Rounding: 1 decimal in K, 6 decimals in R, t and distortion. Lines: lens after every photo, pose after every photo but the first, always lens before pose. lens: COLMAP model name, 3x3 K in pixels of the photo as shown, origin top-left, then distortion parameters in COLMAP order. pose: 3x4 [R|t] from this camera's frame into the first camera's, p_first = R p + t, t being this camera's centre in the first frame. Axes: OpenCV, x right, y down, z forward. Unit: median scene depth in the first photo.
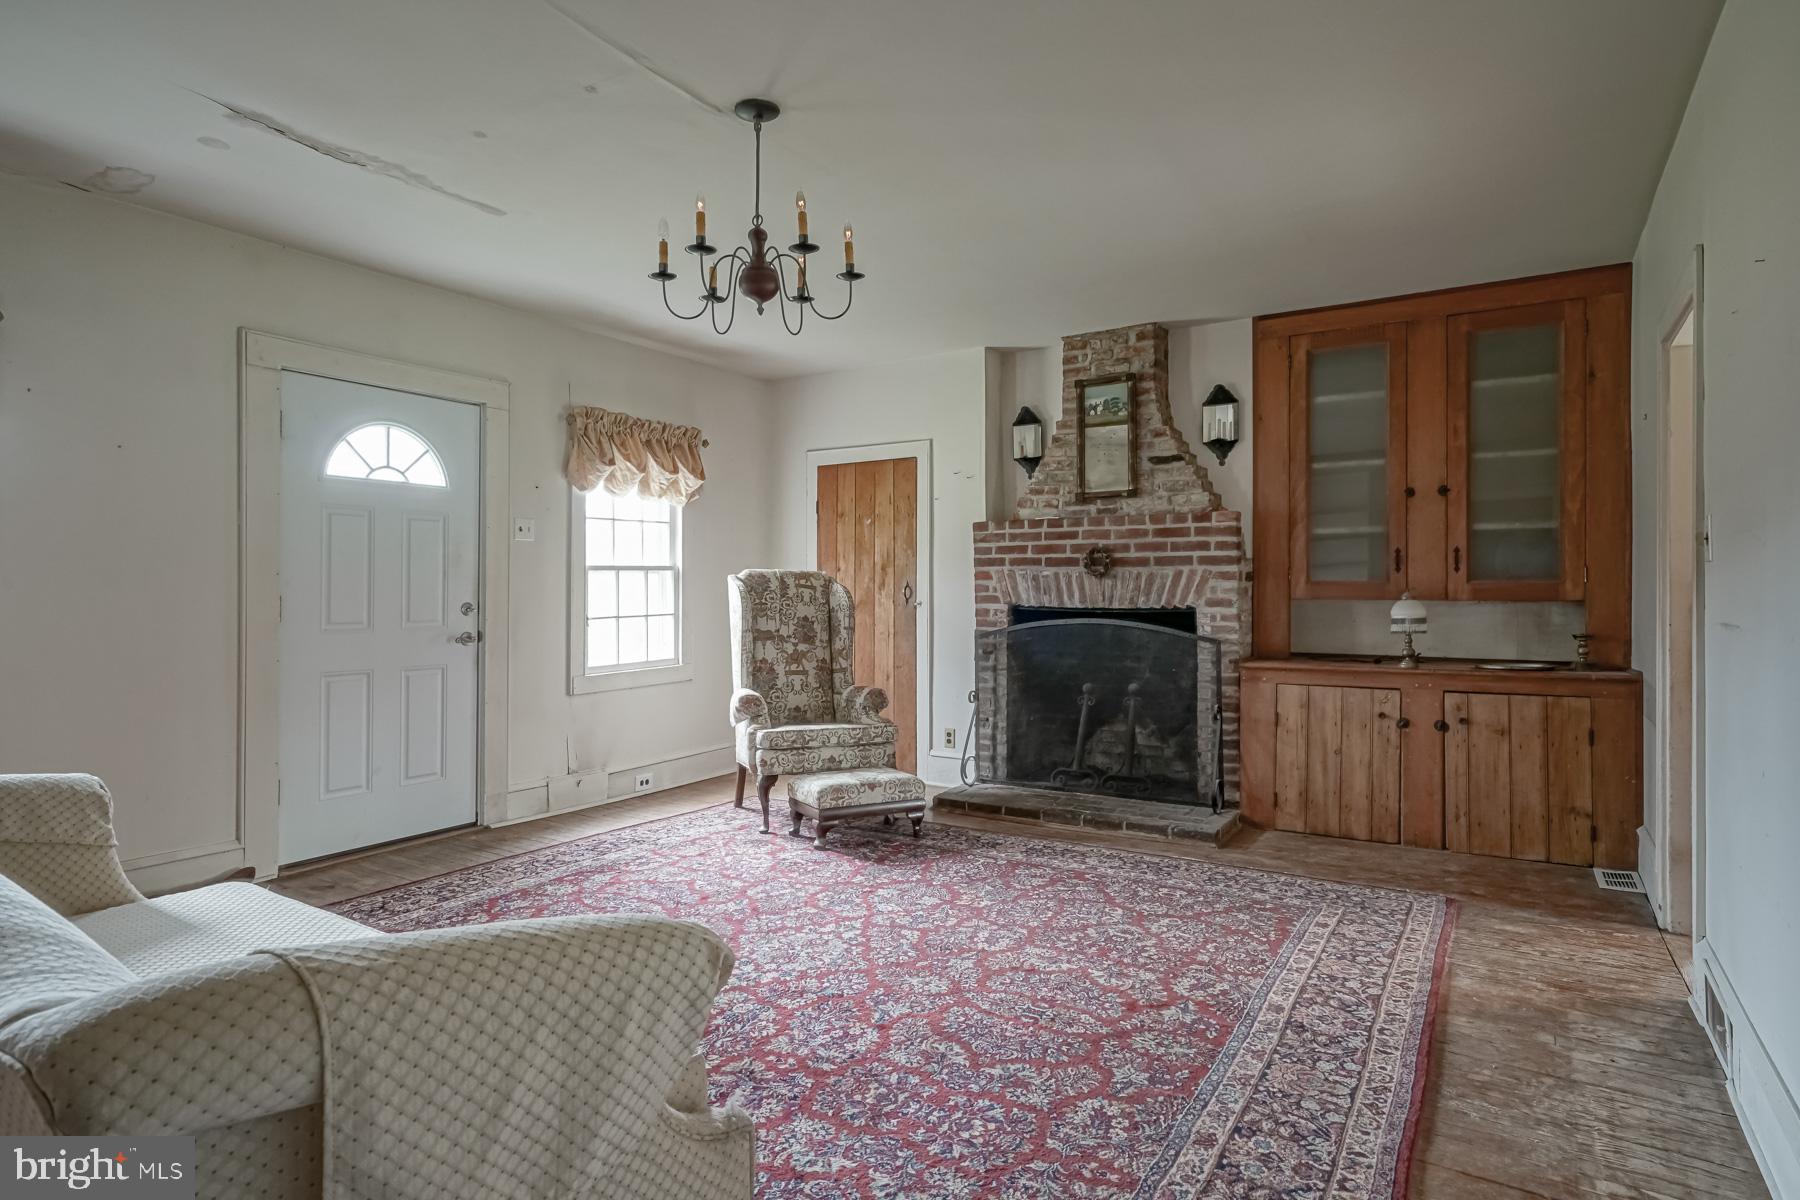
lens RADIAL K [[967.3, 0, 900.0], [0, 967.3, 594.6], [0, 0, 1]] dist [0.001088, 0.000117]
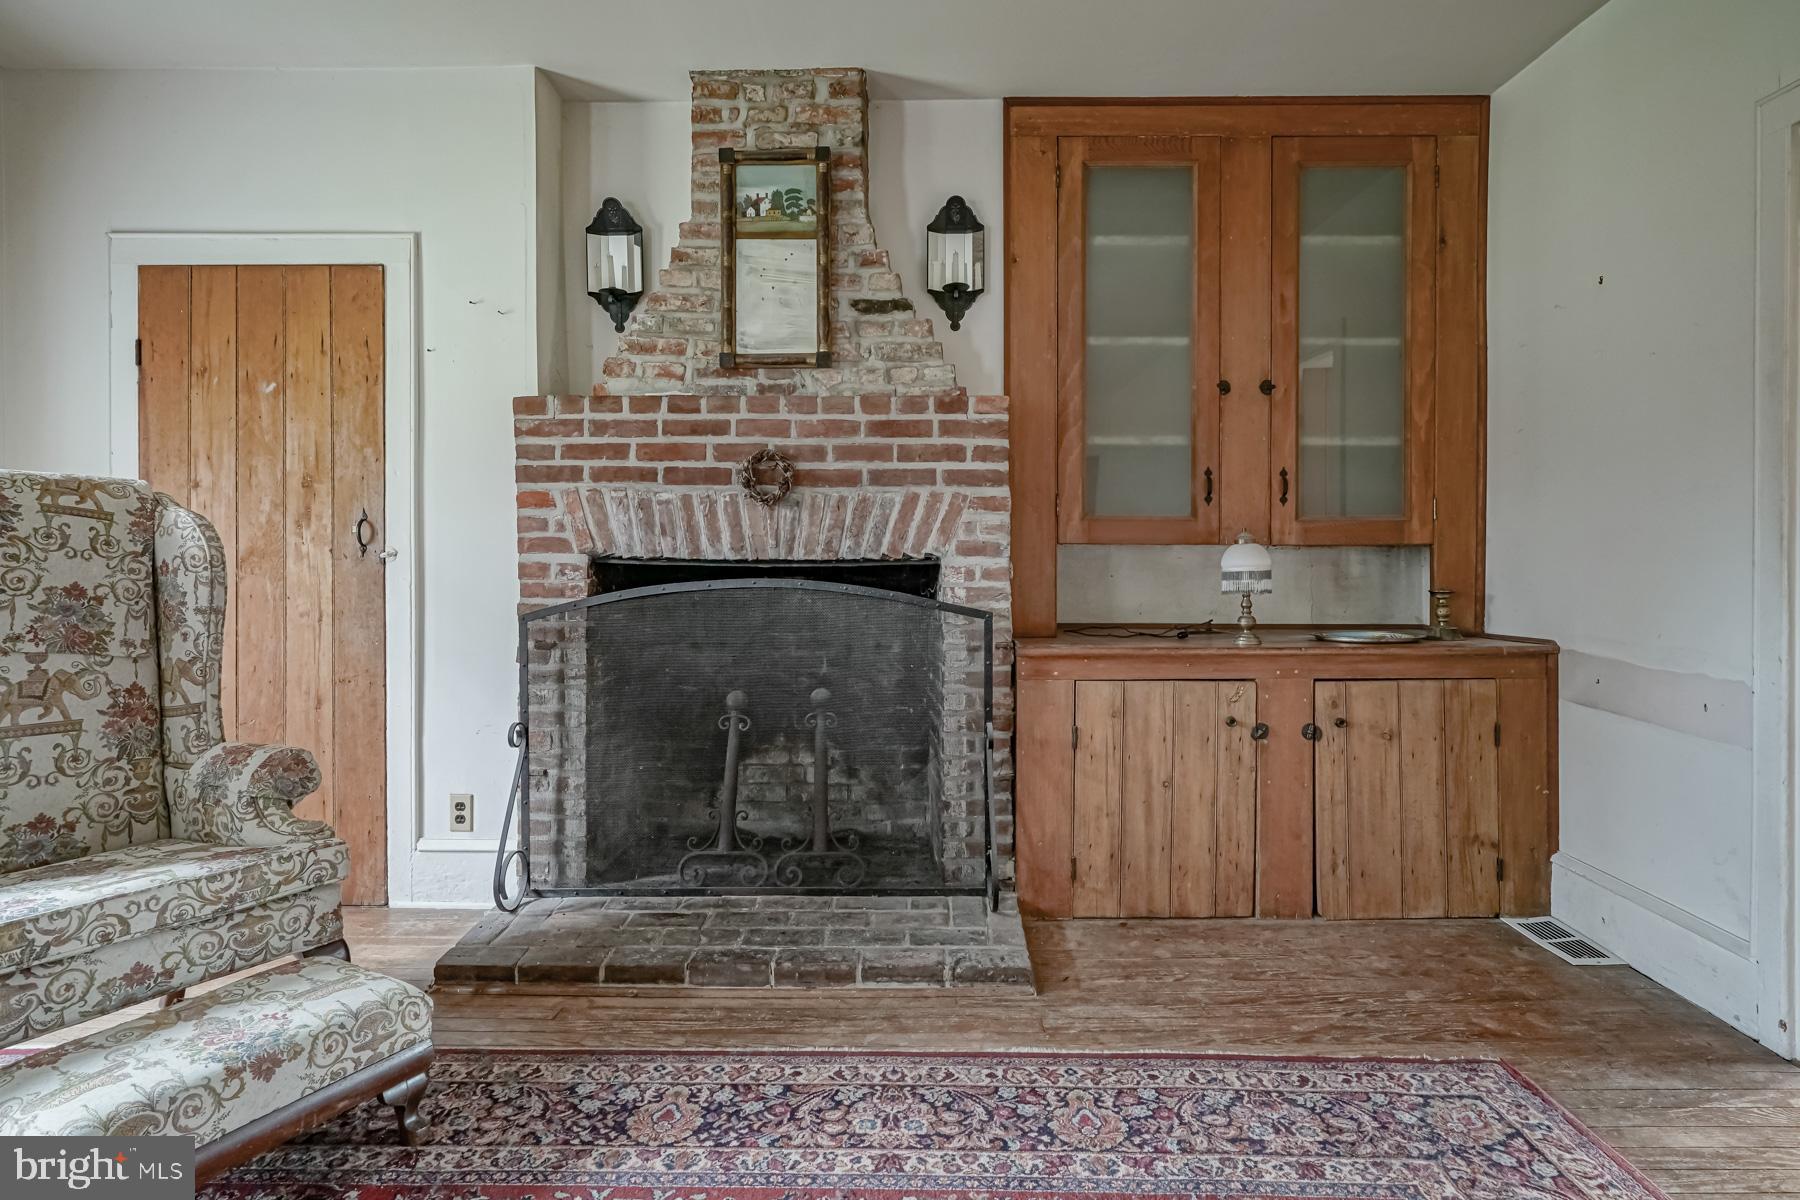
lens RADIAL K [[927.0, 0, 920.1], [0, 927.0, 555.6], [0, 0, 1]] dist [0.001941, 0.001897]
pose [[0.845270, -0.003999, 0.534325, -0.007056], [0.001339, 0.999985, 0.005366, 0.009214], [-0.534338, -0.003821, 0.845262, 0.527267]]
